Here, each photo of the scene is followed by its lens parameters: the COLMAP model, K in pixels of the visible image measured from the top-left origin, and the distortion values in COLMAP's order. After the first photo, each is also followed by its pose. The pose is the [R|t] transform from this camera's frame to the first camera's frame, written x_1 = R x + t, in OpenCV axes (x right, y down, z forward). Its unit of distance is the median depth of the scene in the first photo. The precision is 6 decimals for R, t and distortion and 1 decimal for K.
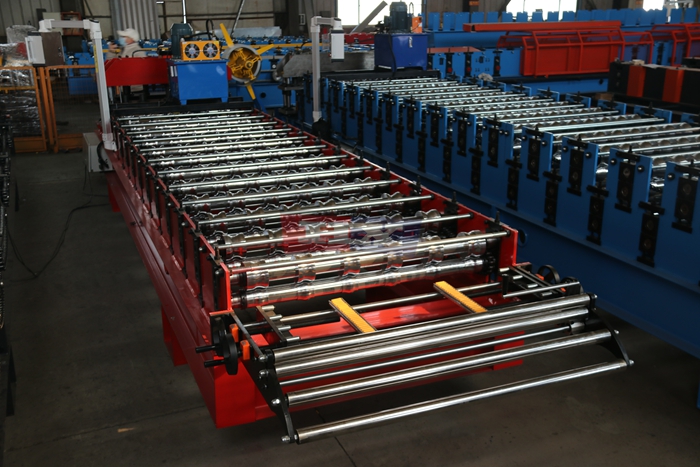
lens RADIAL K [[767.5, 0, 350.0], [0, 767.5, 233.5], [0, 0, 1]] dist [-0.019268, 0.013689]
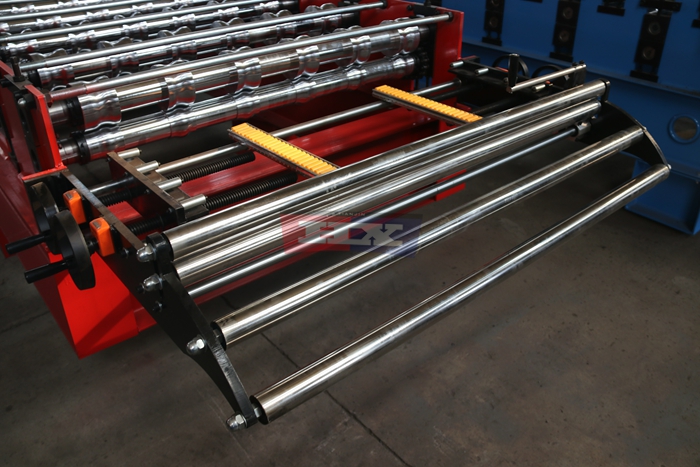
lens RADIAL K [[590.4, 0, 350.0], [0, 590.4, 233.5], [0, 0, 1]] dist [-0.175019, 0.156066]
pose [[0.949885, -0.159878, 0.268623, -0.074015], [0.093597, 0.965353, 0.243584, 0.064549], [-0.298260, -0.206235, 0.931938, 0.534325]]
